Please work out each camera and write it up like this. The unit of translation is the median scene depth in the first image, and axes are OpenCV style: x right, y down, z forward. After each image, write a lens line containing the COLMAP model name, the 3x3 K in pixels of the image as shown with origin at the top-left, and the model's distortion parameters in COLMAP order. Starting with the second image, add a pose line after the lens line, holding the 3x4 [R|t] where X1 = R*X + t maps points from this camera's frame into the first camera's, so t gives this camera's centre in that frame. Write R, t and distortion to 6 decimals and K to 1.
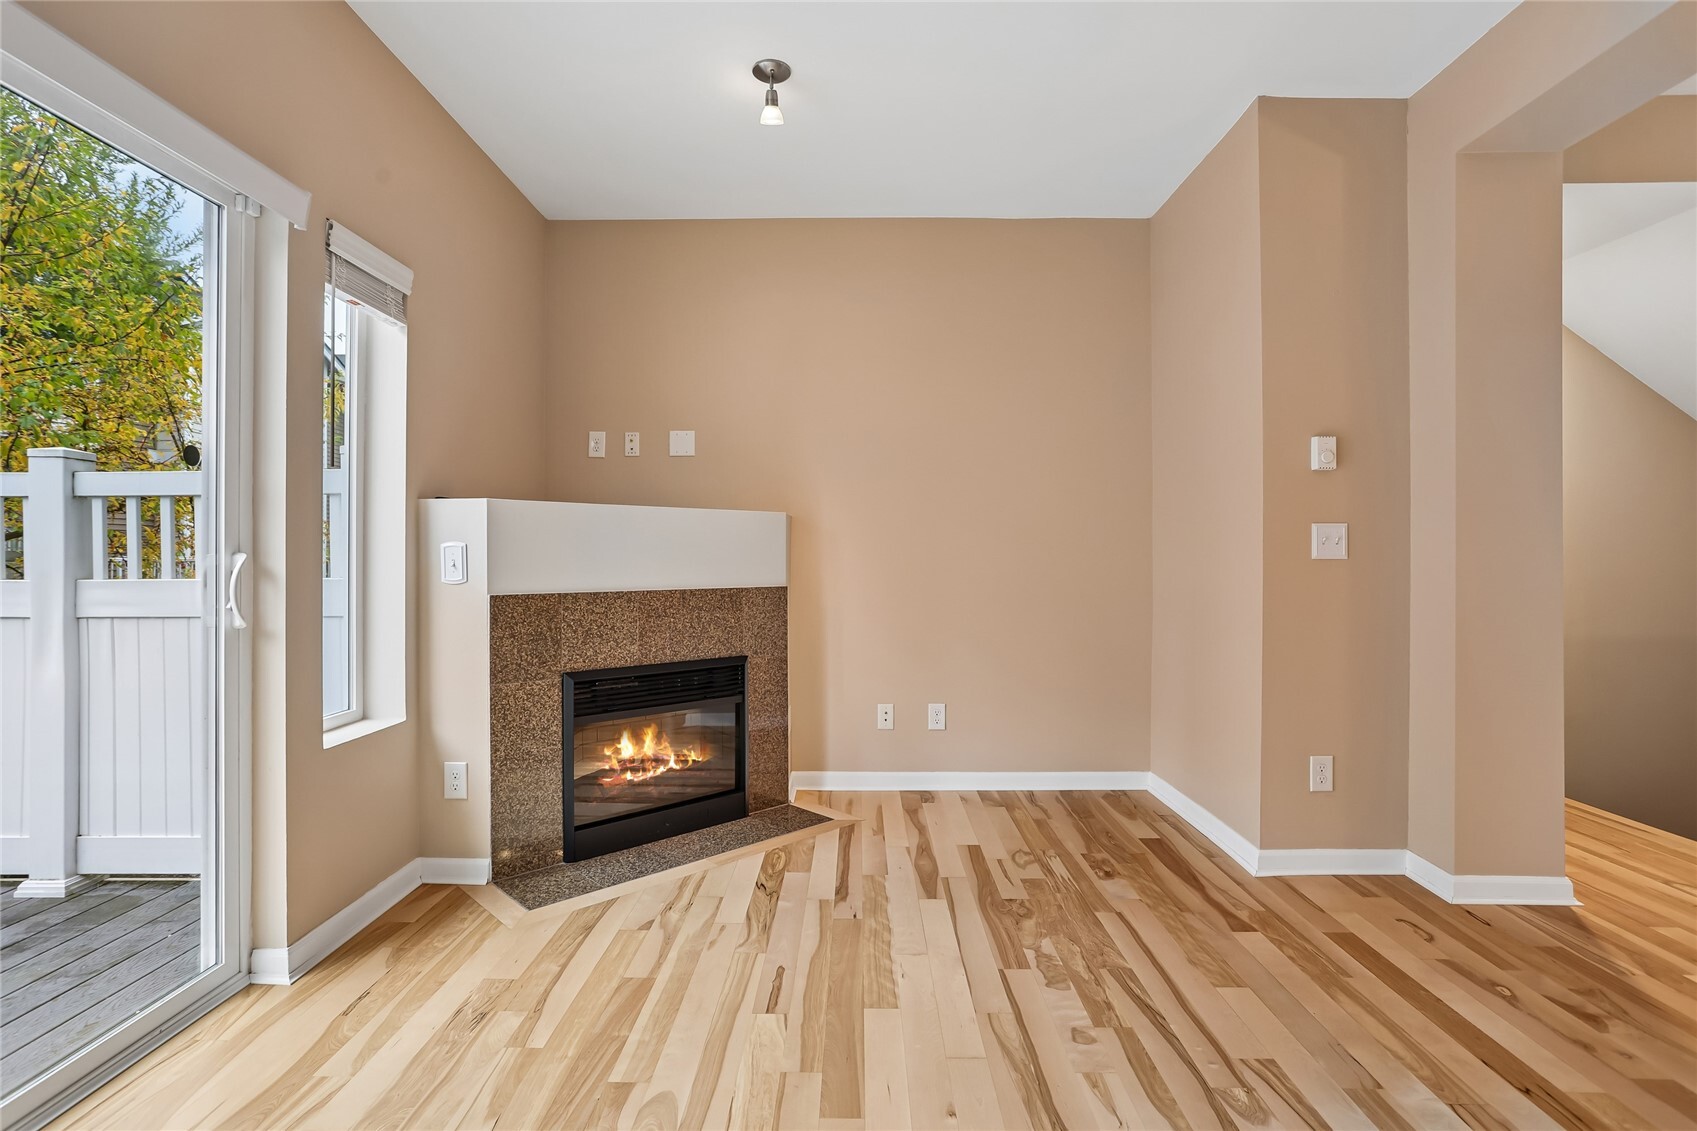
lens RADIAL K [[827.0, 0, 848.5], [0, 827.0, 565.5], [0, 0, 1]] dist [-0.076084, 0.051733]
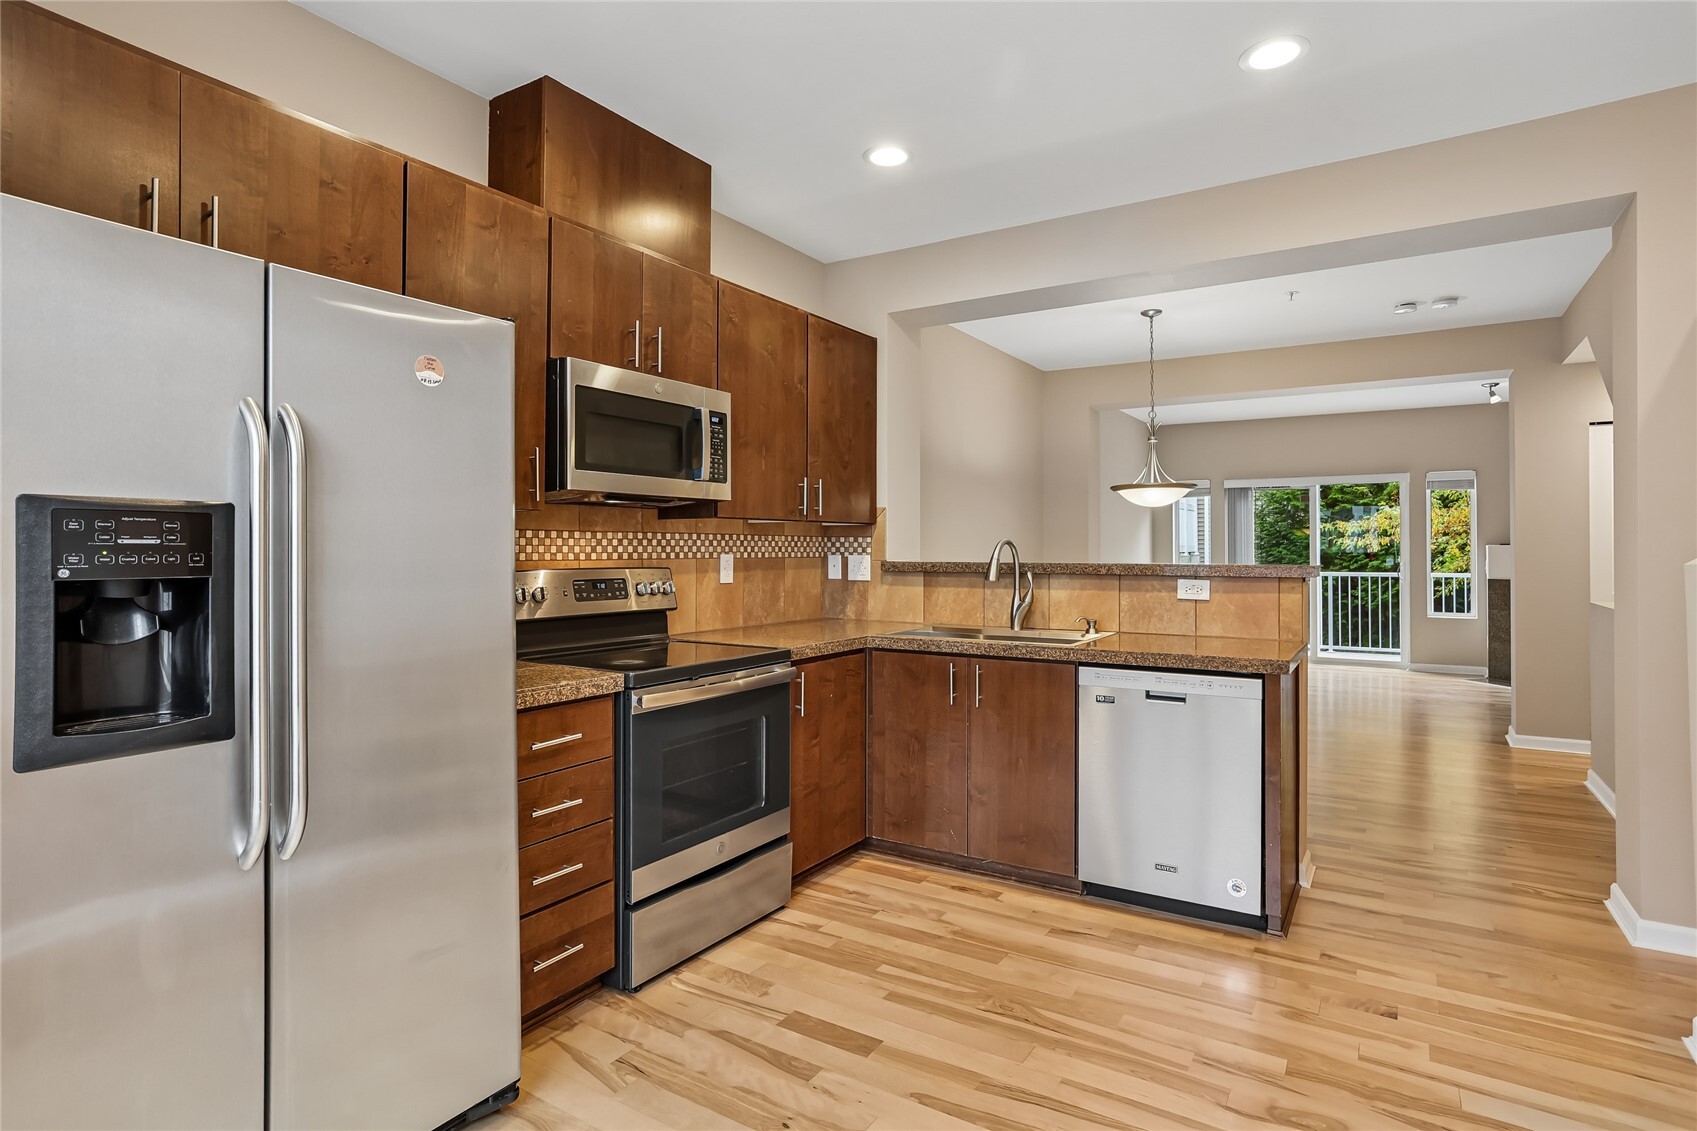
lens RADIAL K [[881.5, 0, 853.8], [0, 881.5, 548.3], [0, 0, 1]] dist [-0.053178, 0.047584]
pose [[-0.524018, -0.003409, -0.851700, 3.247666], [-0.001346, 0.999994, -0.003175, -0.054200], [0.851706, -0.000517, -0.524020, 0.672556]]
